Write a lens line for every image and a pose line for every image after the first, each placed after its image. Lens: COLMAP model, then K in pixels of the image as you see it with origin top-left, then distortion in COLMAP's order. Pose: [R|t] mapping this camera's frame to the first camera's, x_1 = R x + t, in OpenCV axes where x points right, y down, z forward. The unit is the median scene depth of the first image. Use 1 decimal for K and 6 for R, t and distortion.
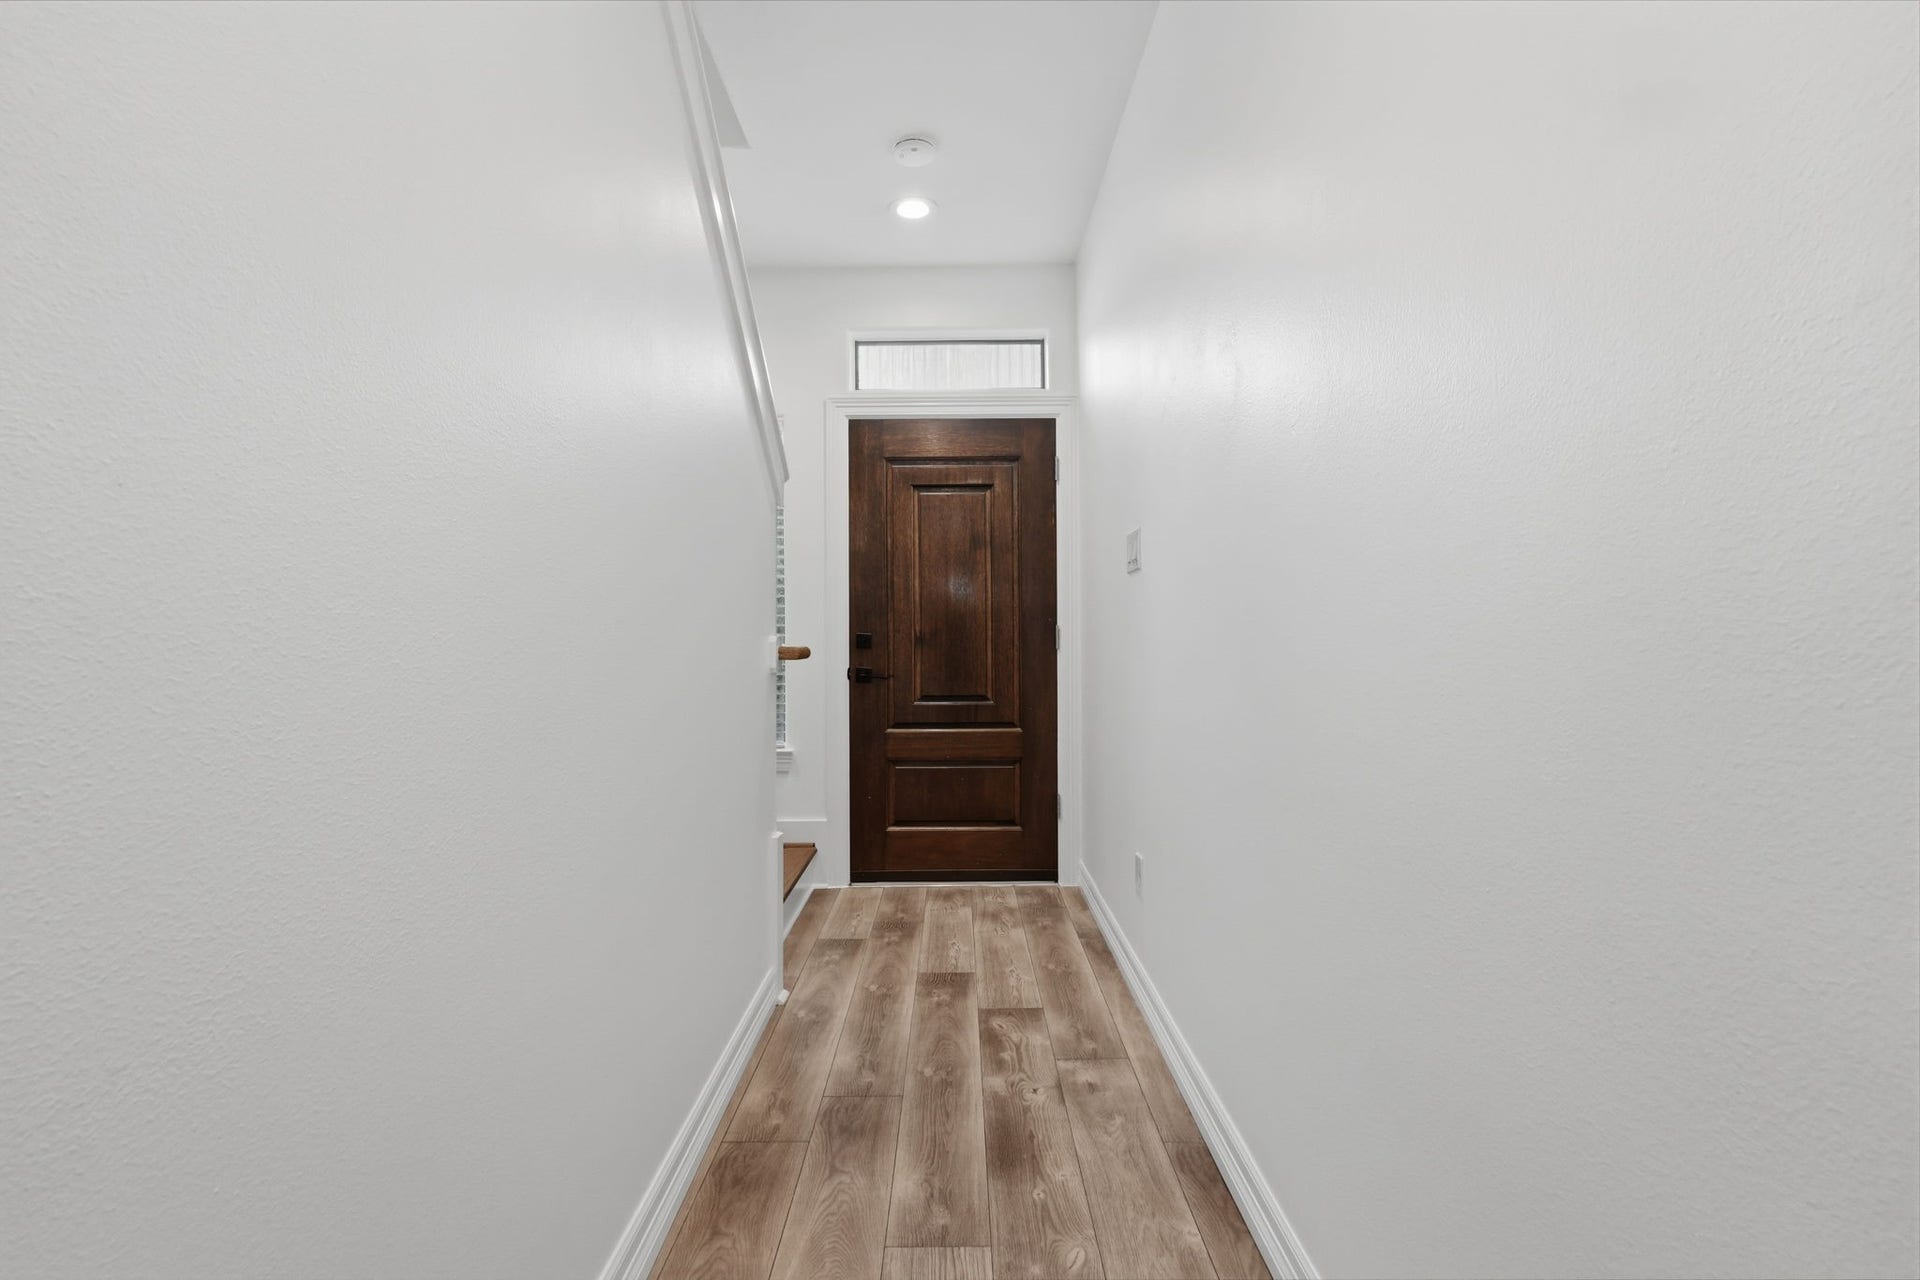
lens RADIAL K [[829.2, 0, 960.0], [0, 829.2, 640.0], [0, 0, 1]] dist [-0.001112, -0.000020]
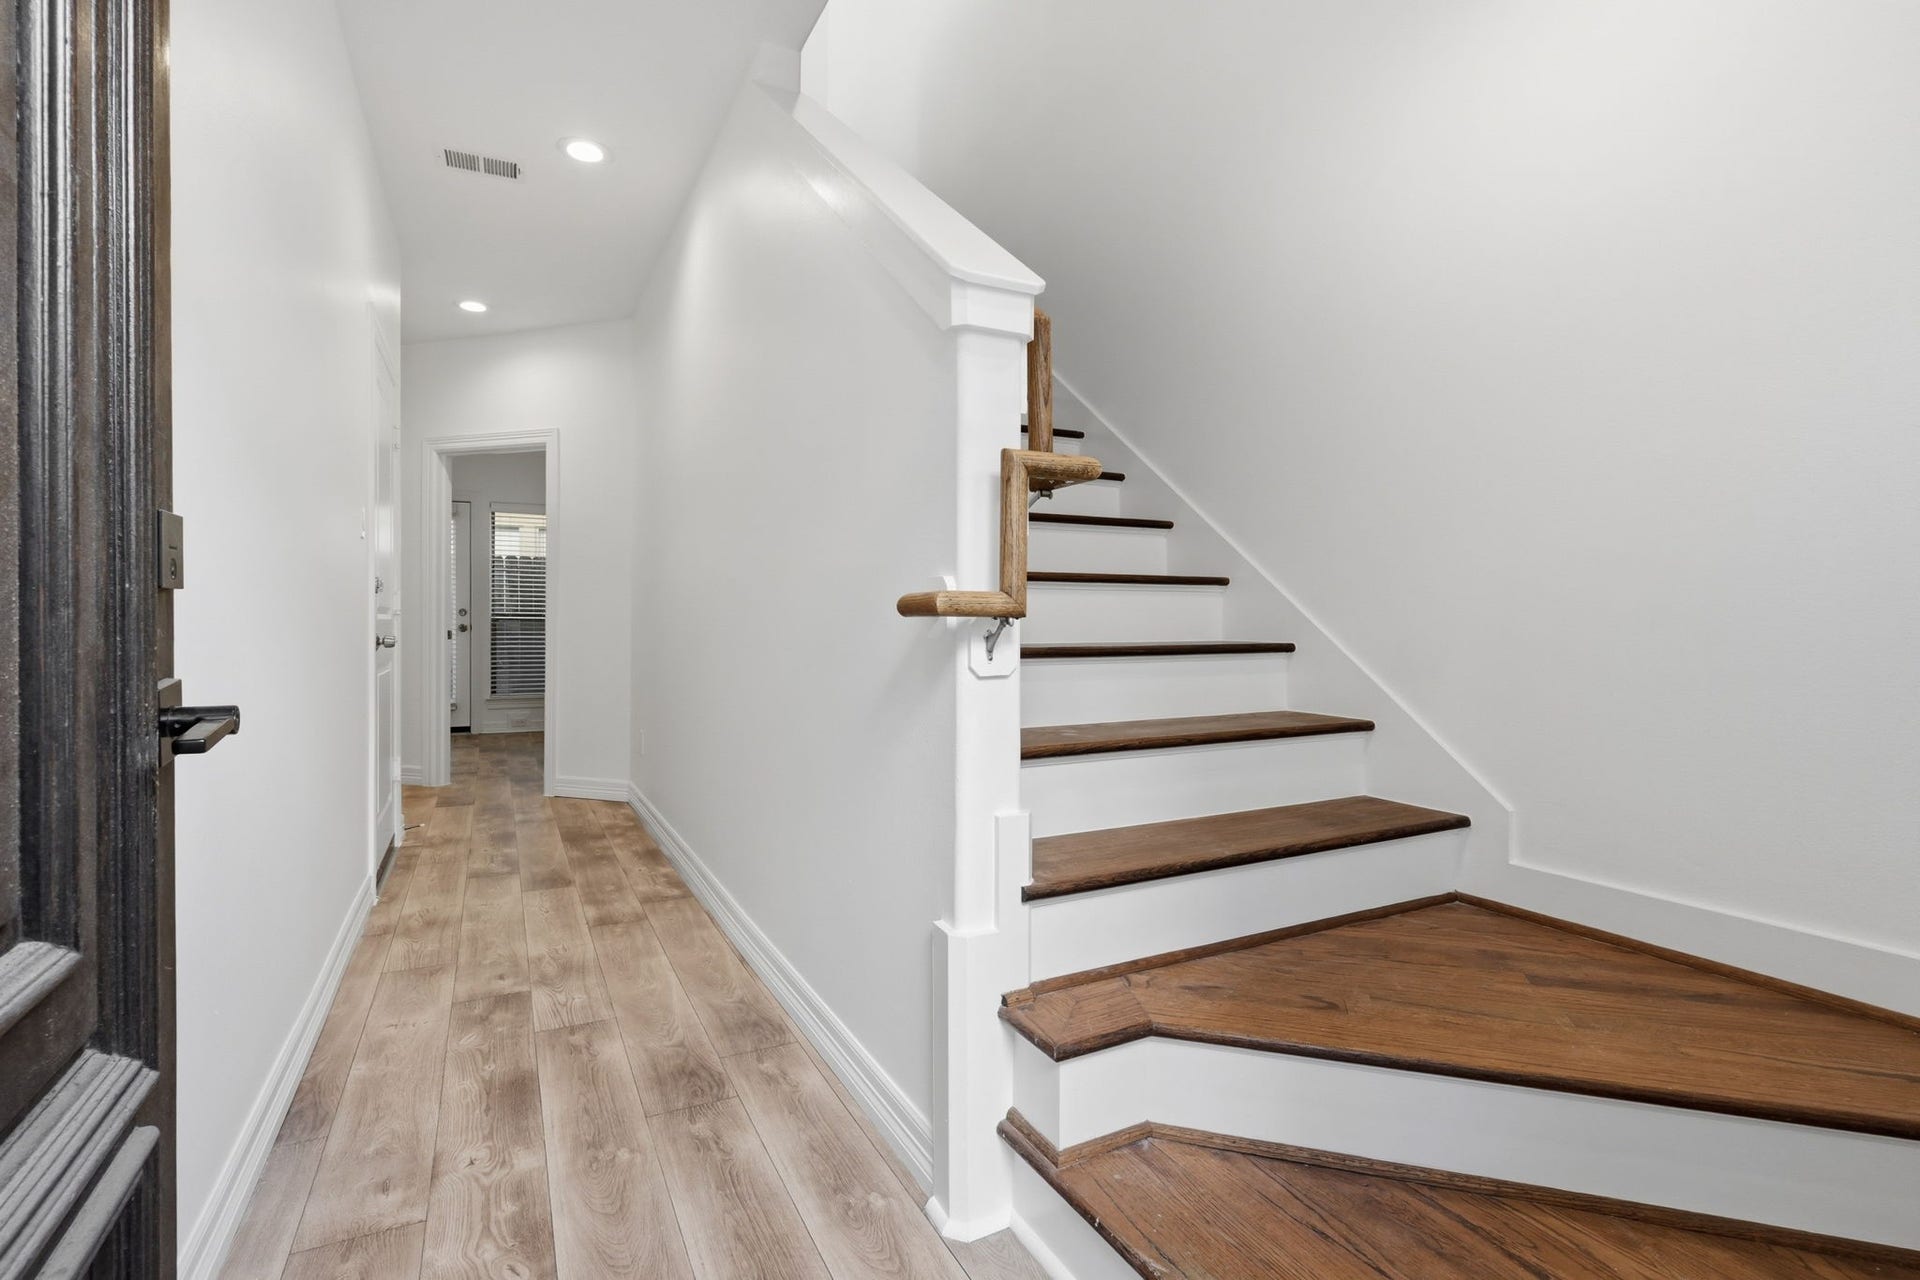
lens RADIAL K [[829.2, 0, 960.0], [0, 829.2, 640.0], [0, 0, 1]] dist [-0.001112, -0.000020]
pose [[-0.874060, 0.015050, -0.485585, 0.059942], [0.005694, 0.999769, 0.020737, 0.025932], [0.485785, 0.015361, -0.873943, 1.937444]]
